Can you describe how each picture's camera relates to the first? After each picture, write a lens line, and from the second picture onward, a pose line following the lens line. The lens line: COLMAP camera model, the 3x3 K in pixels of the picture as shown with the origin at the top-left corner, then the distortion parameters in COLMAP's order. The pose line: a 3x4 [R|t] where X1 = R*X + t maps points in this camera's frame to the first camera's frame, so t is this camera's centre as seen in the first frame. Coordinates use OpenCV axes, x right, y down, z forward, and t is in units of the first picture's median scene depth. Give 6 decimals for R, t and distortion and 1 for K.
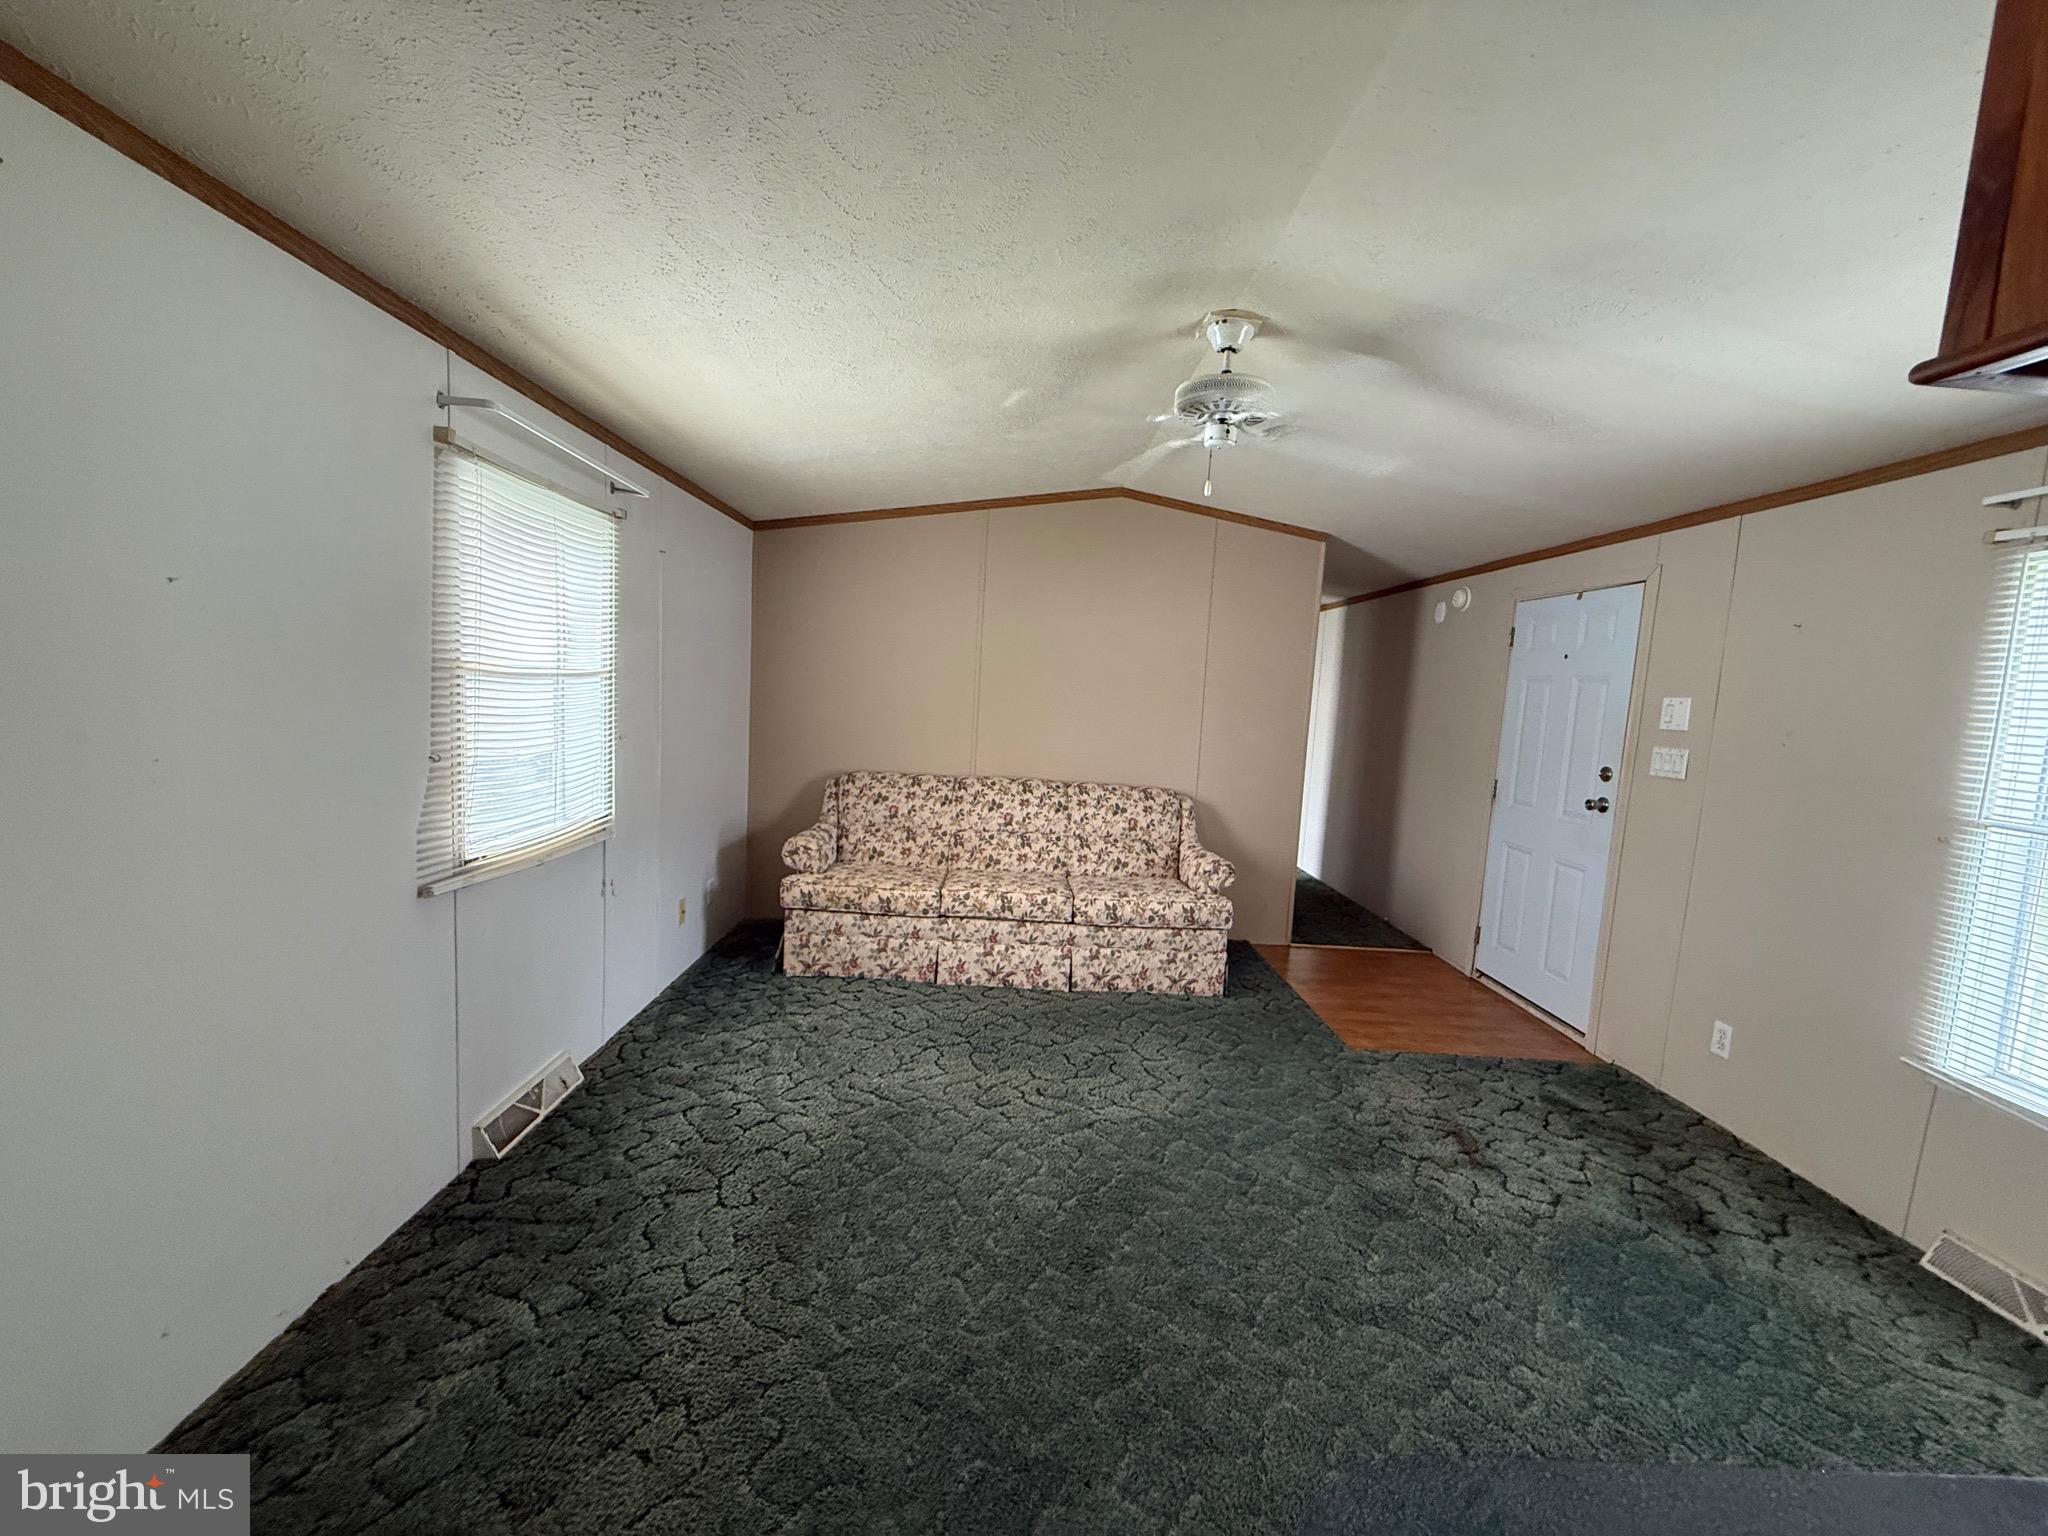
lens RADIAL K [[816.2, 0, 1020.3], [0, 816.2, 768.4], [0, 0, 1]] dist [0.001995, -0.000390]
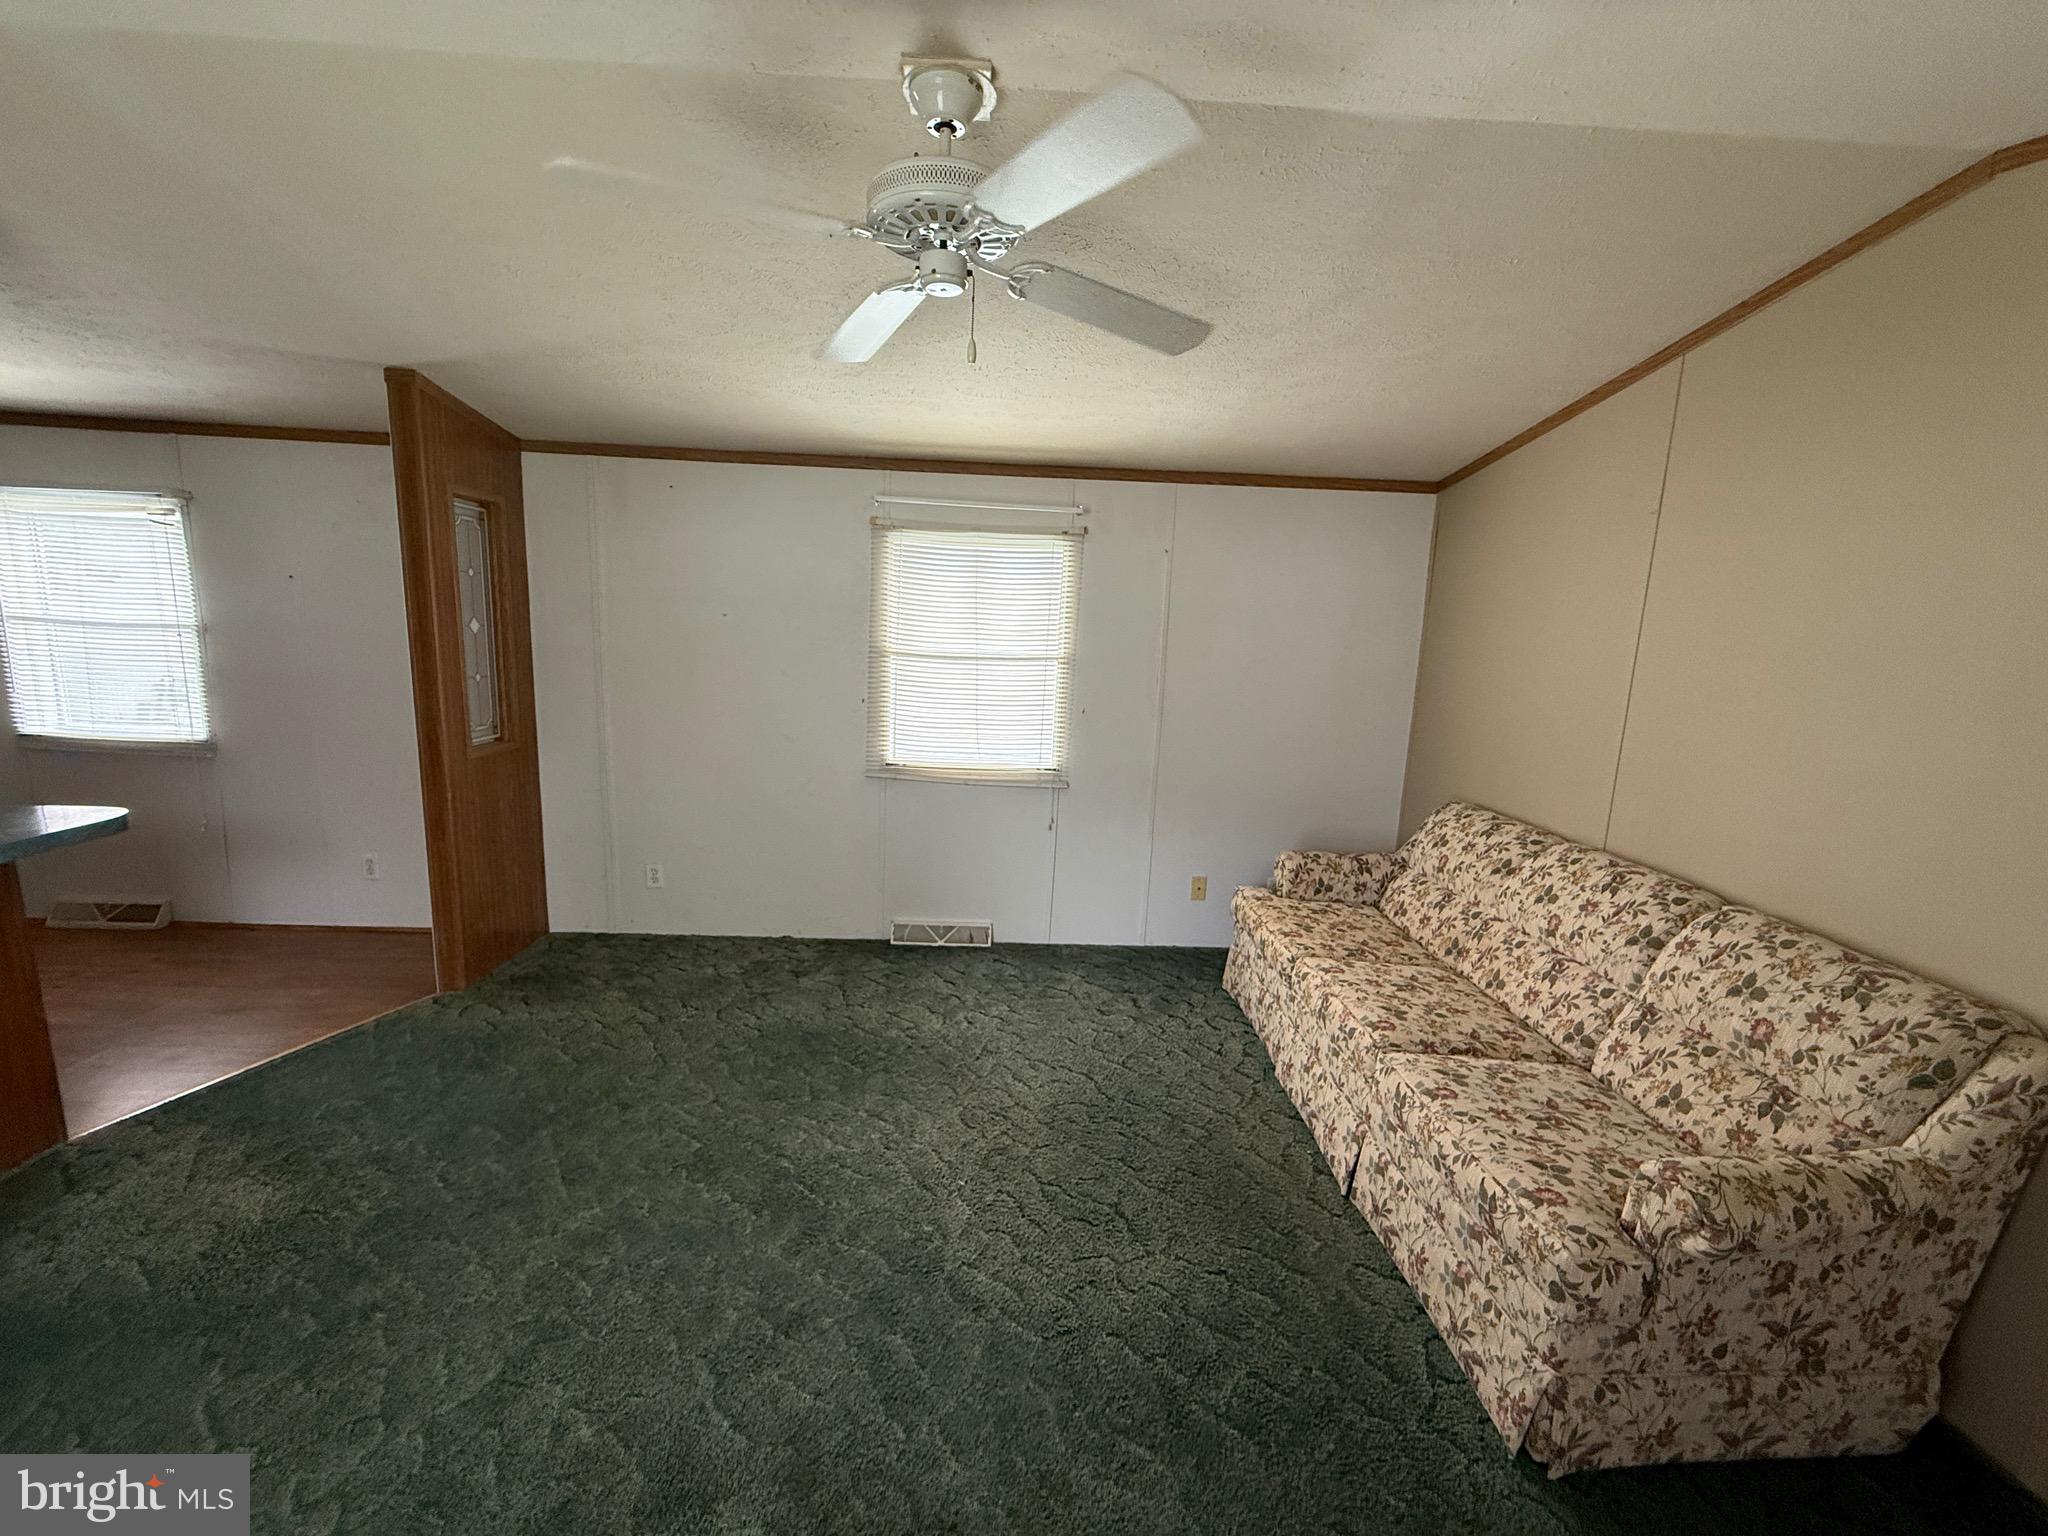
lens RADIAL K [[816.2, 0, 1020.3], [0, 816.2, 768.4], [0, 0, 1]] dist [0.001995, -0.000390]
pose [[0.017313, 0.119509, -0.992682, 0.604192], [-0.138284, 0.983576, 0.116001, -0.066806], [0.990241, 0.135263, 0.033555, 0.704749]]
